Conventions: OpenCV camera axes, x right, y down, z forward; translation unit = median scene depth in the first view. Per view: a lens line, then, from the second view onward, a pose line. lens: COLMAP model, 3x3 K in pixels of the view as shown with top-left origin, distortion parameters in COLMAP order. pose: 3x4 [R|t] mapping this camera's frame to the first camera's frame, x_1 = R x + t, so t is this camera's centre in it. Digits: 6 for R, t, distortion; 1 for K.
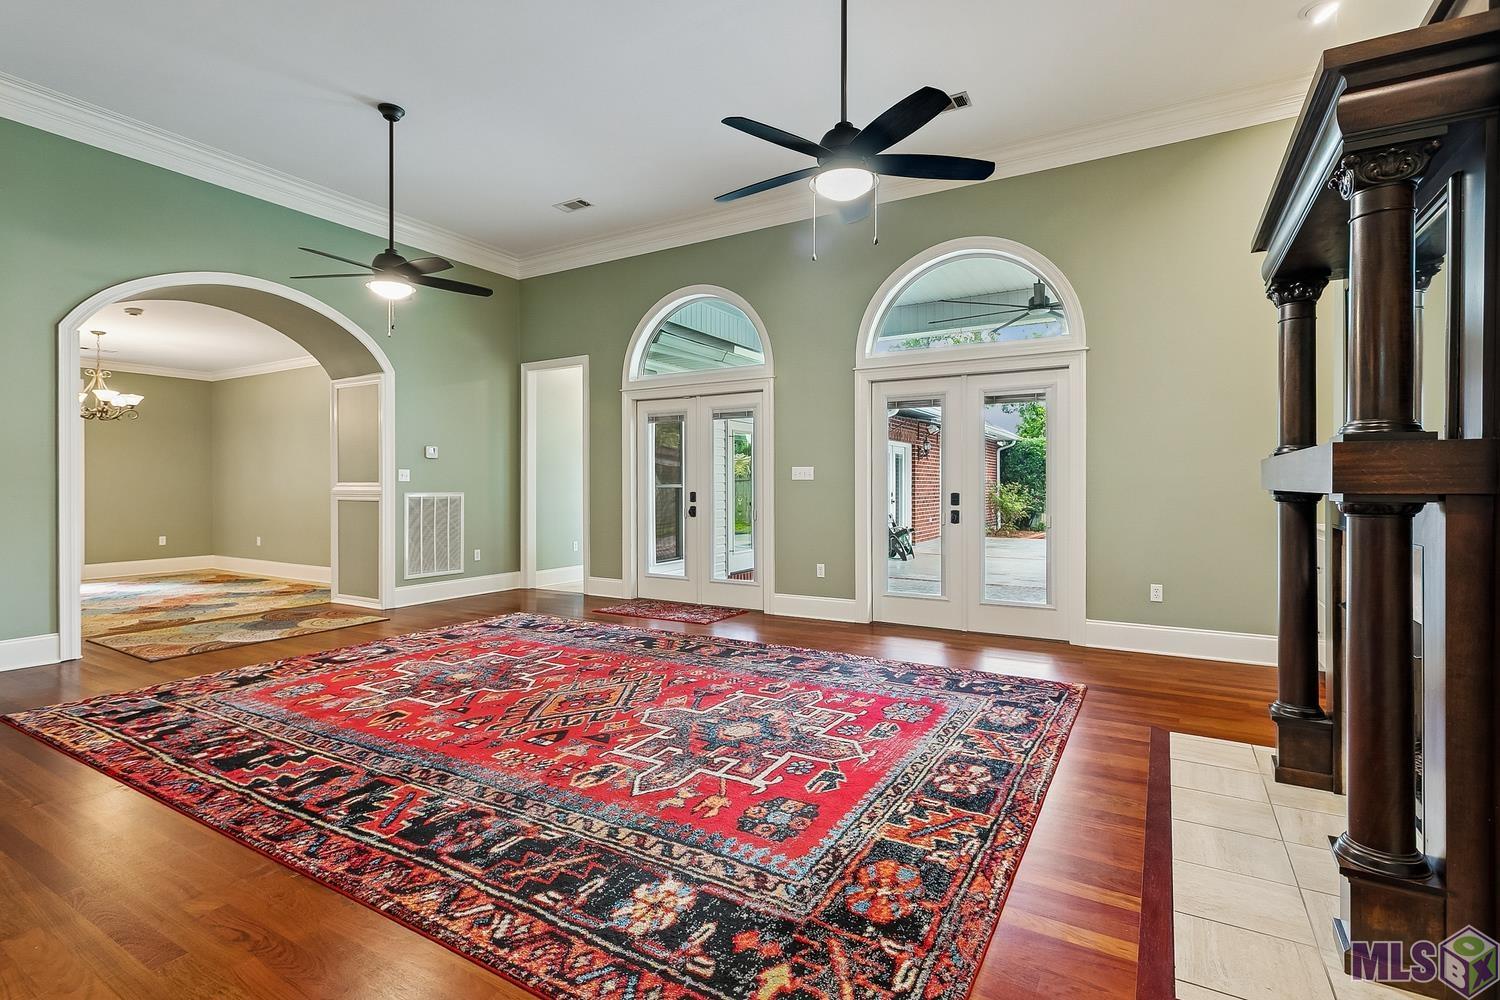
lens RADIAL K [[712.1, 0, 749.3], [0, 712.1, 493.7], [0, 0, 1]] dist [0.000267, 0.001295]
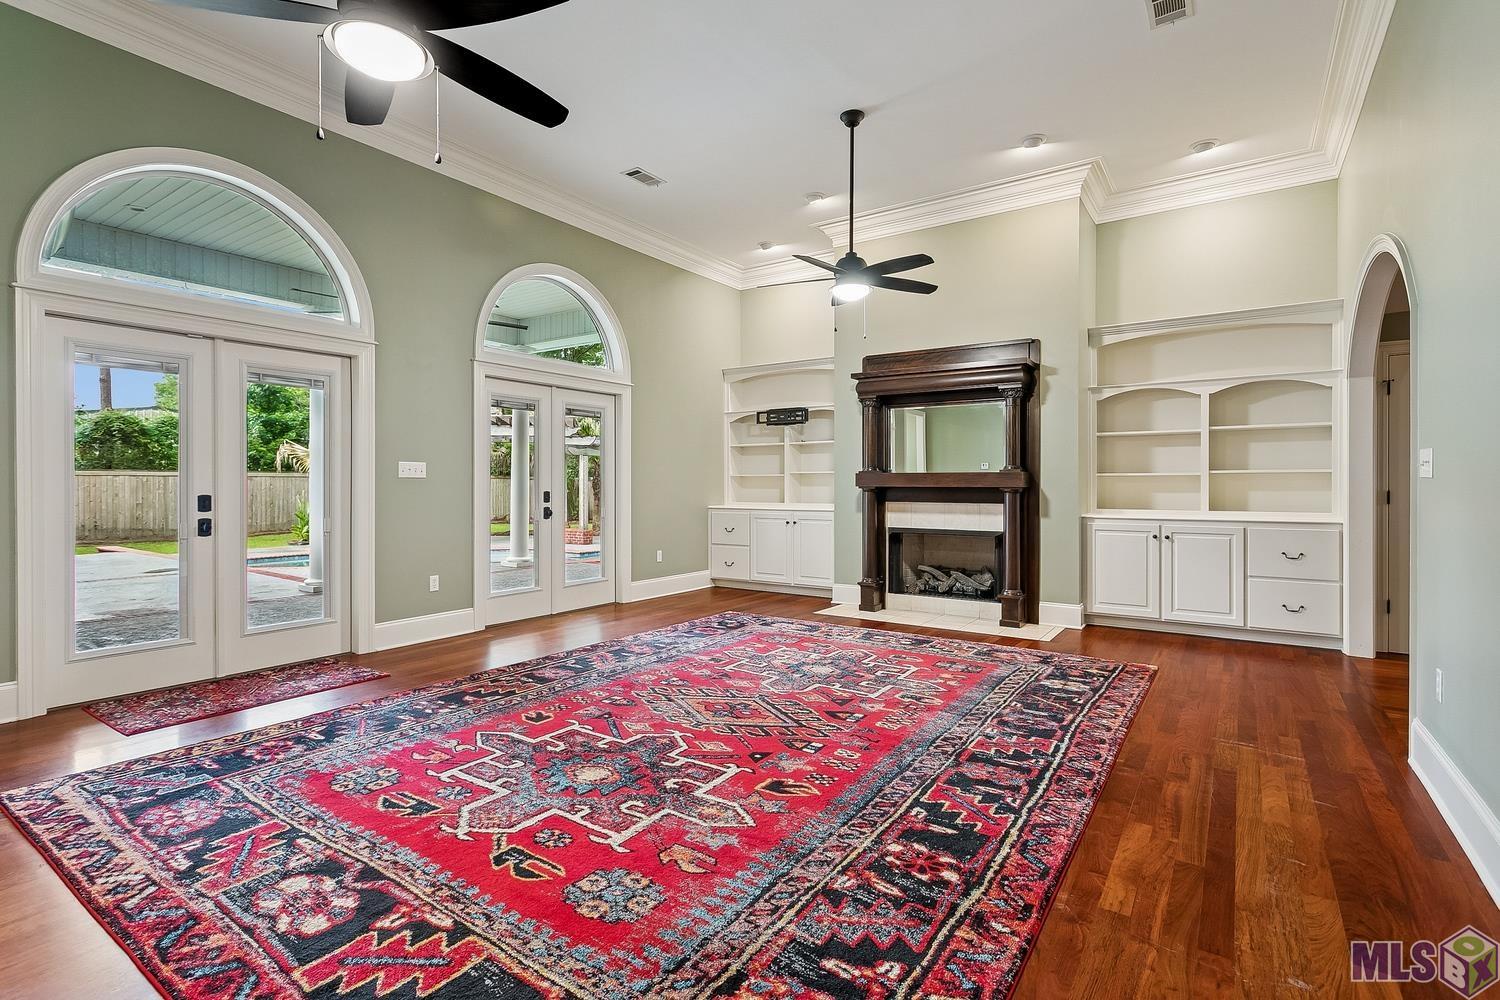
lens RADIAL K [[712.1, 0, 743.8], [0, 712.1, 490.3], [0, 0, 1]] dist [0.000267, 0.001295]
pose [[0.075473, -0.005555, 0.997132, -1.458902], [0.014304, 0.999888, 0.004487, -0.006292], [-0.997045, 0.013925, 0.075544, 1.138086]]
